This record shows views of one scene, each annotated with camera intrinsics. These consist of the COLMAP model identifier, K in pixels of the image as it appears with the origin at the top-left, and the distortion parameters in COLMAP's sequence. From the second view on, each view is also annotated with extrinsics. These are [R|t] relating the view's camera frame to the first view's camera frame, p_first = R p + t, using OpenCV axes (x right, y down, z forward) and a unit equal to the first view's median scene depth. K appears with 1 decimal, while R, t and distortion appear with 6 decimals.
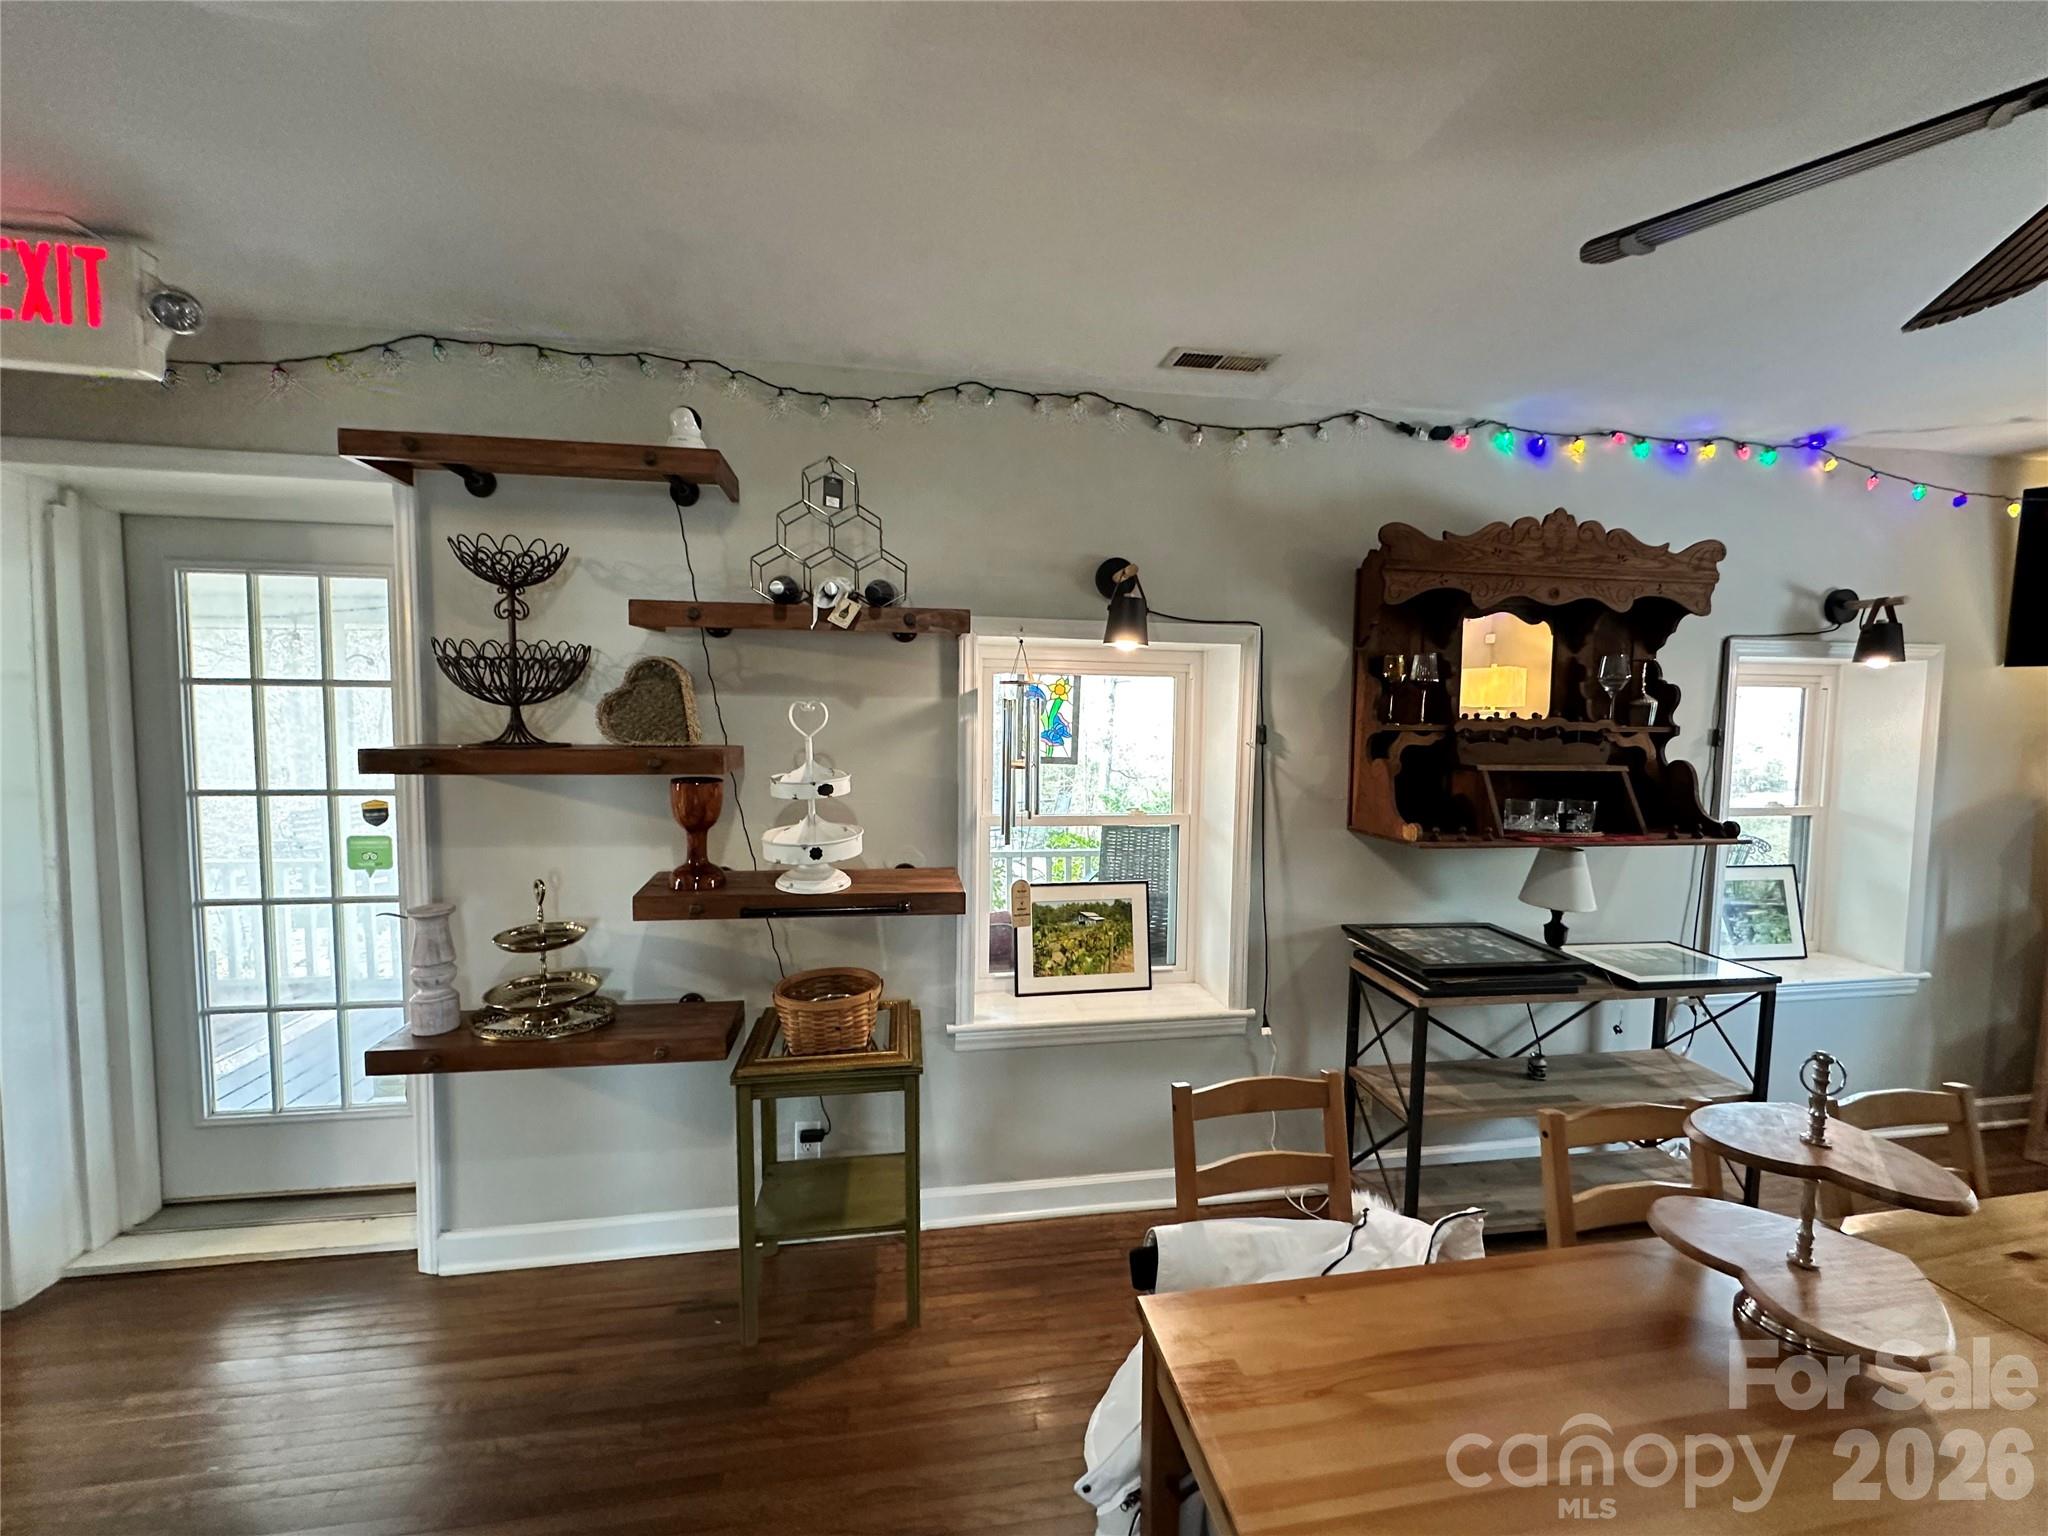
lens RADIAL K [[814.5, 0, 1029.7], [0, 814.5, 766.3], [0, 0, 1]] dist [-0.003253, 0.000534]
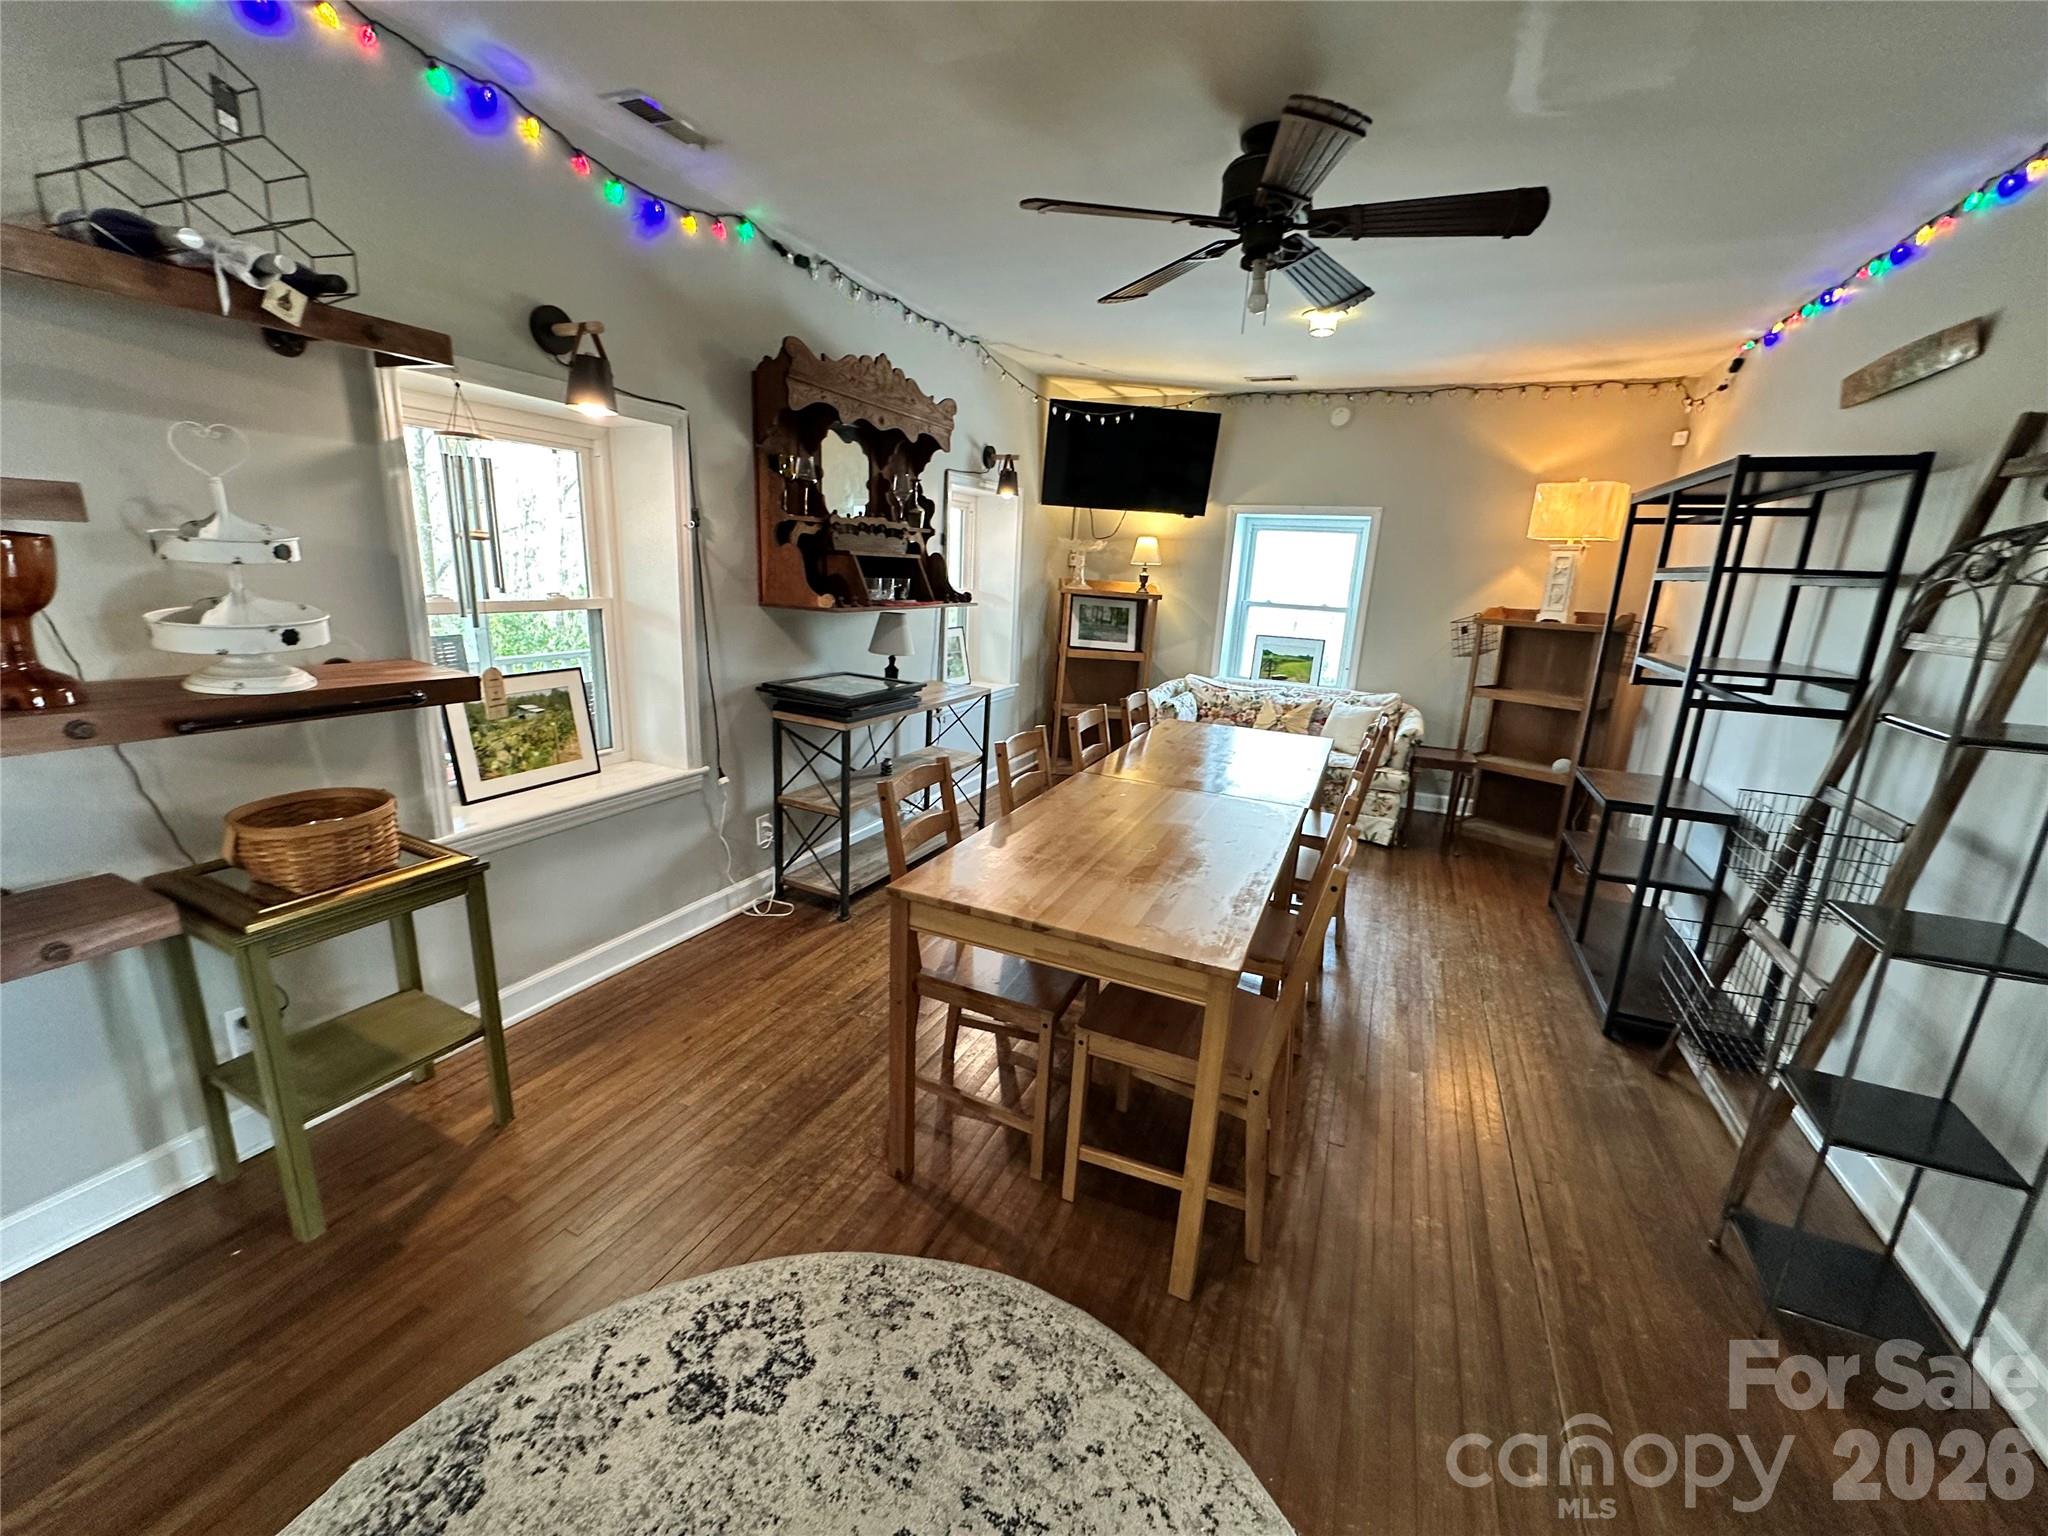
lens RADIAL K [[814.5, 0, 1026.5], [0, 814.5, 766.2], [0, 0, 1]] dist [-0.003253, 0.000534]
pose [[0.559090, -0.187288, 0.807677, -0.405124], [0.009645, 0.975556, 0.219540, 0.050603], [-0.829051, -0.114952, 0.547230, -0.003556]]
